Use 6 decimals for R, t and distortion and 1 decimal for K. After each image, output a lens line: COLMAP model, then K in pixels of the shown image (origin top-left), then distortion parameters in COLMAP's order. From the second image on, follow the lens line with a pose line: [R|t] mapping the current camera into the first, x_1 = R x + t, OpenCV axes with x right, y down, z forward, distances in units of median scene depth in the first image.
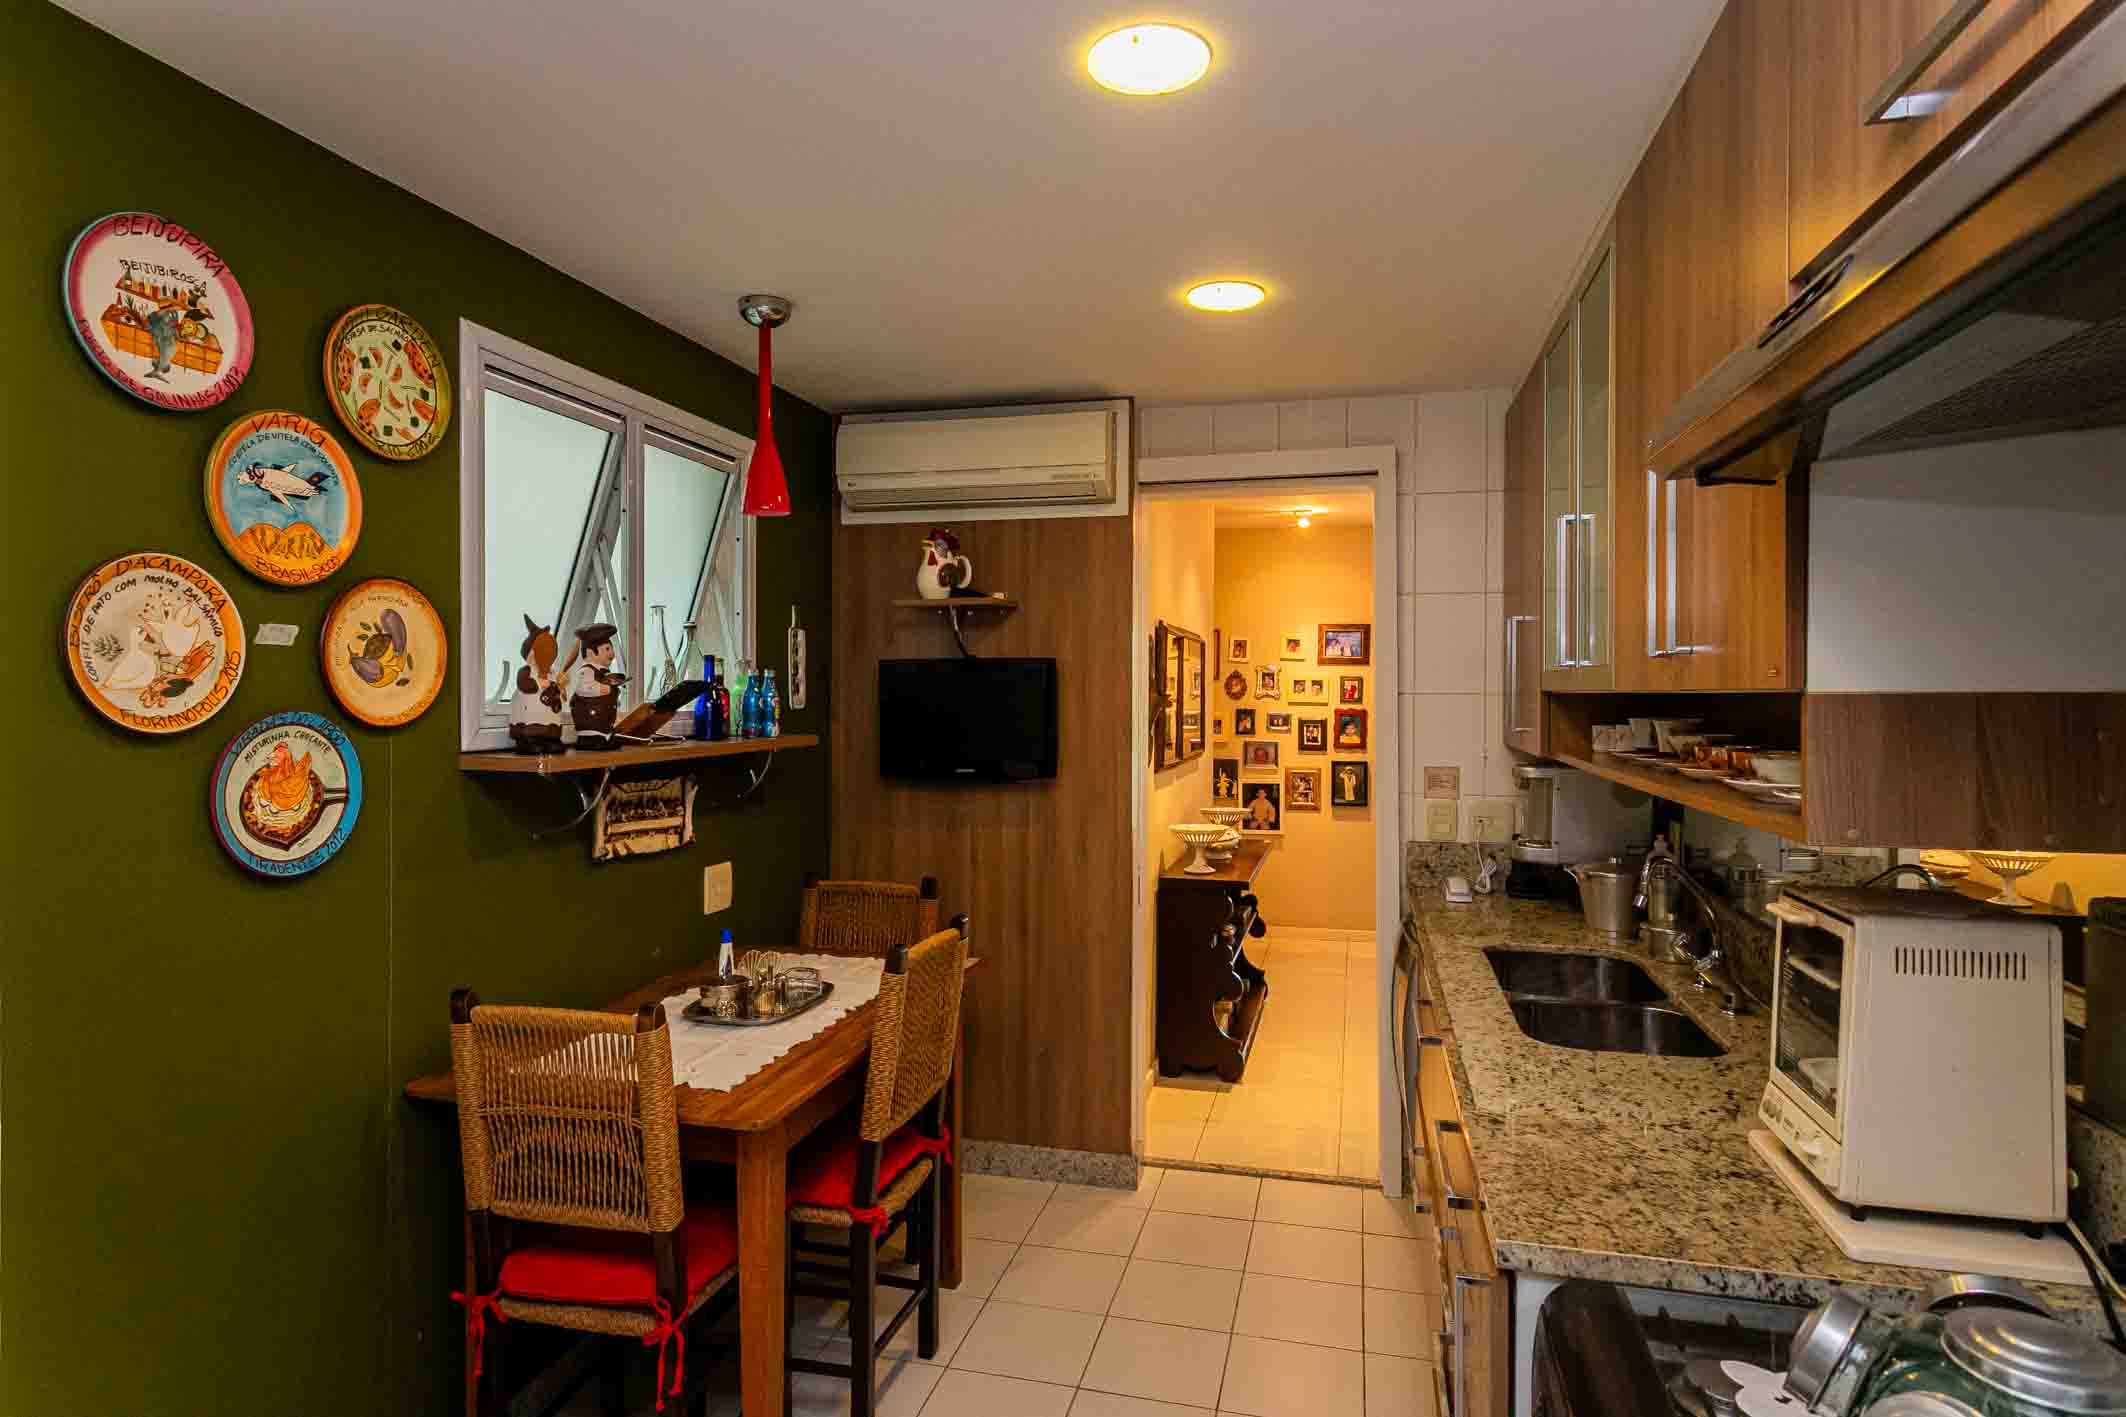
lens RADIAL K [[1147.1, 0, 1064.0], [0, 1147.1, 696.9], [0, 0, 1]] dist [0.023122, 0.000349]
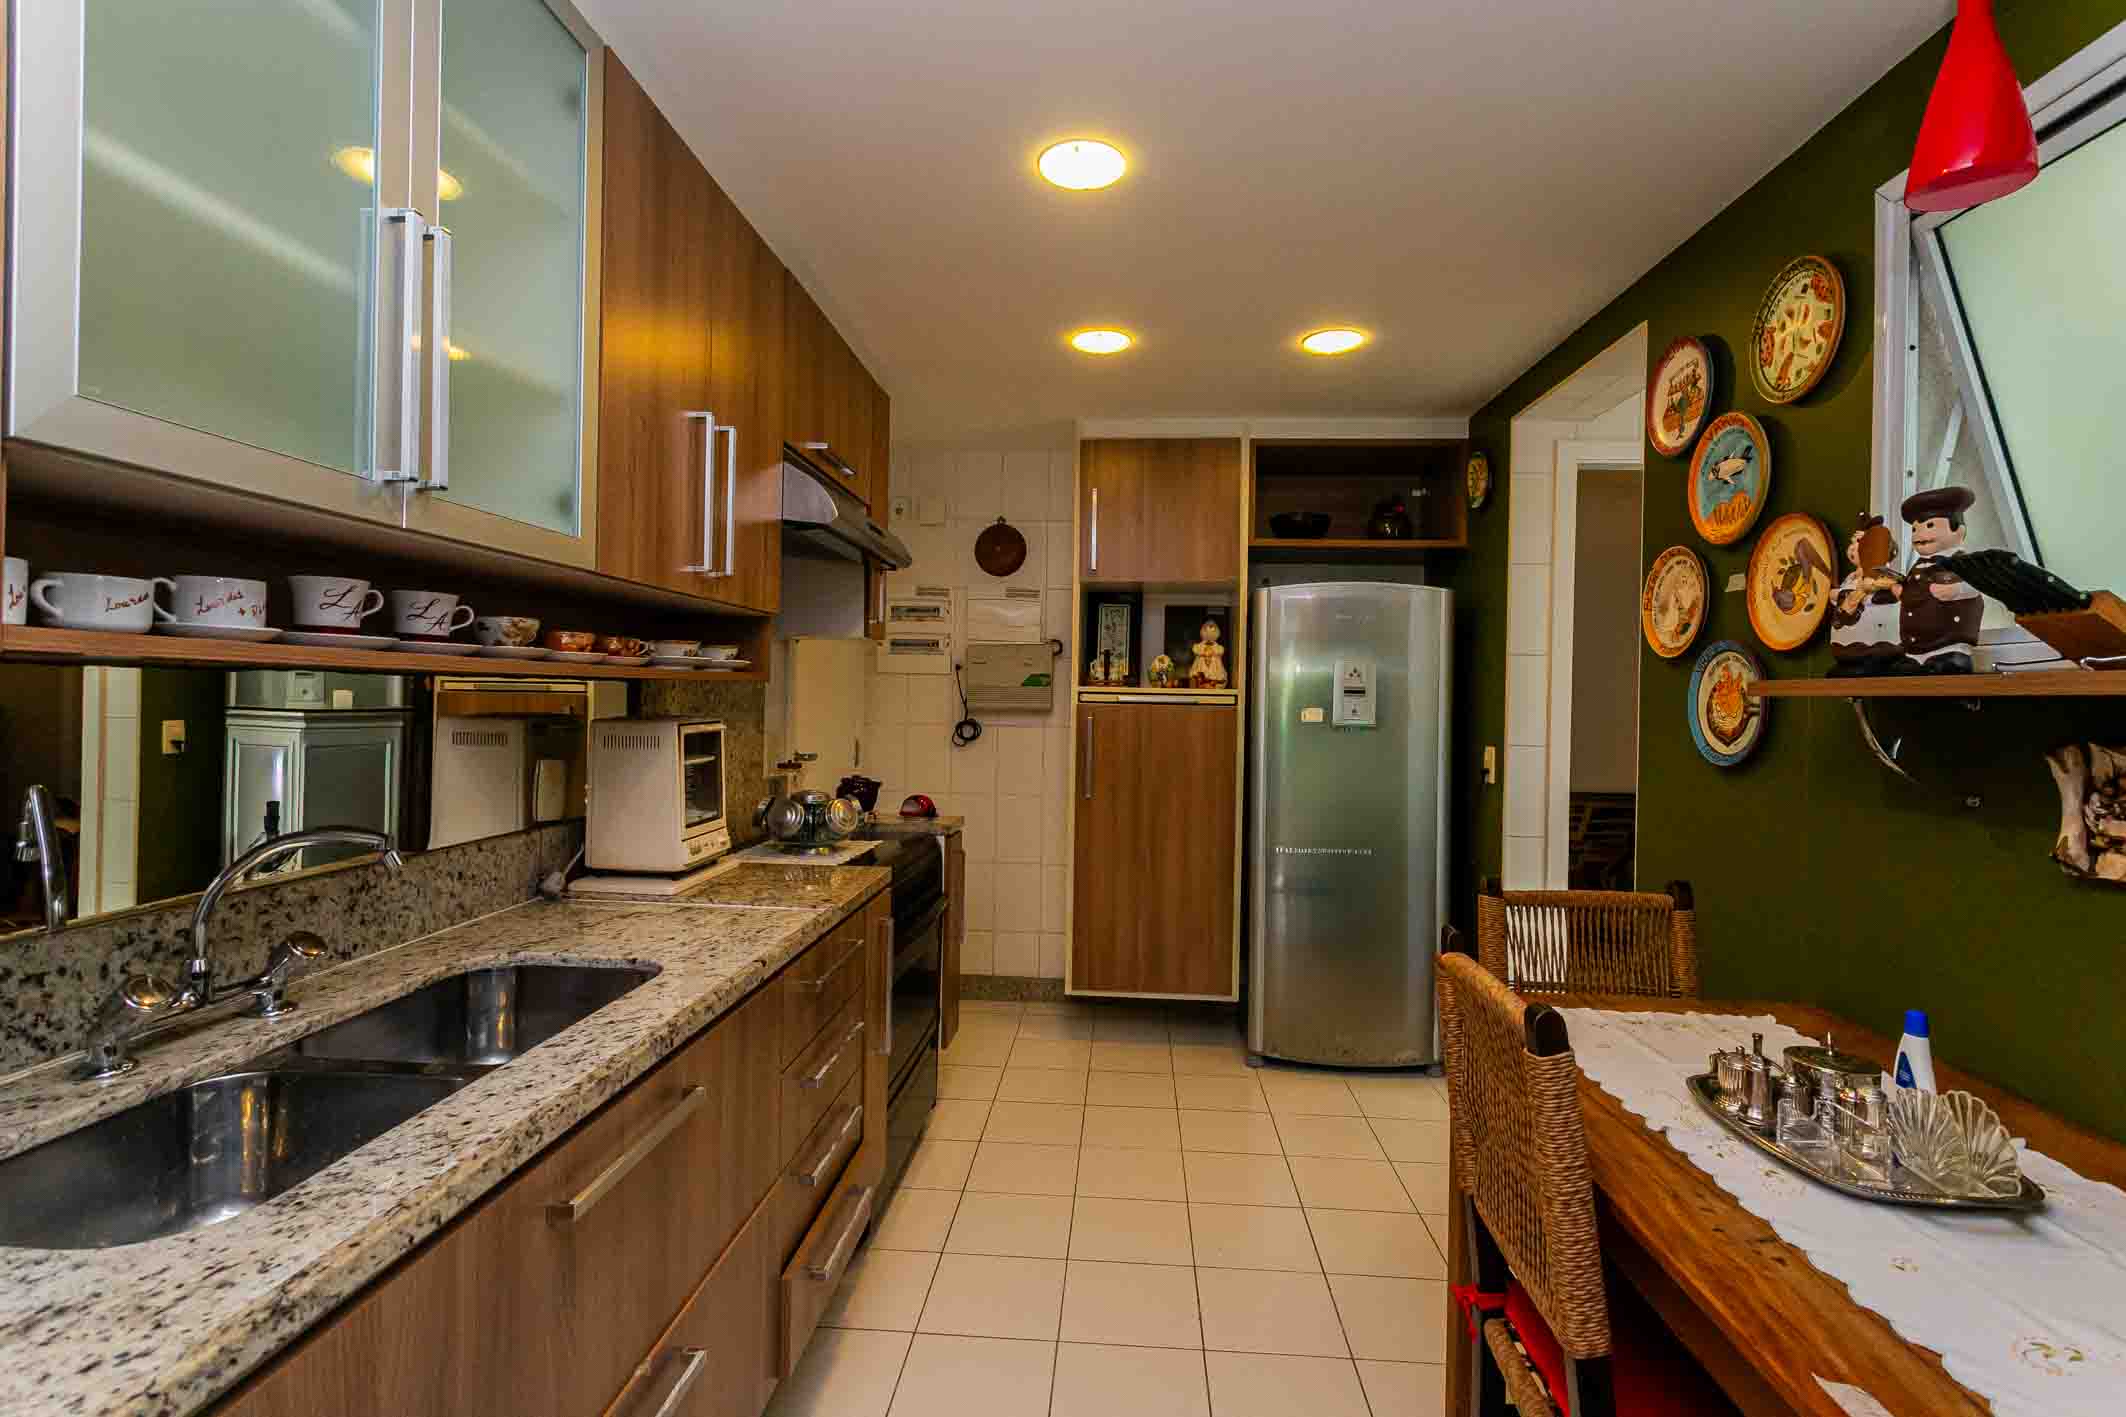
lens RADIAL K [[1015.7, 0, 1065.3], [0, 1015.7, 693.3], [0, 0, 1]] dist [0.001265, -0.000009]
pose [[-0.983223, -0.020501, -0.181249, 0.245258], [-0.021041, 0.999778, 0.001058, 0.077635], [0.181188, 0.004854, -0.983437, 1.791671]]
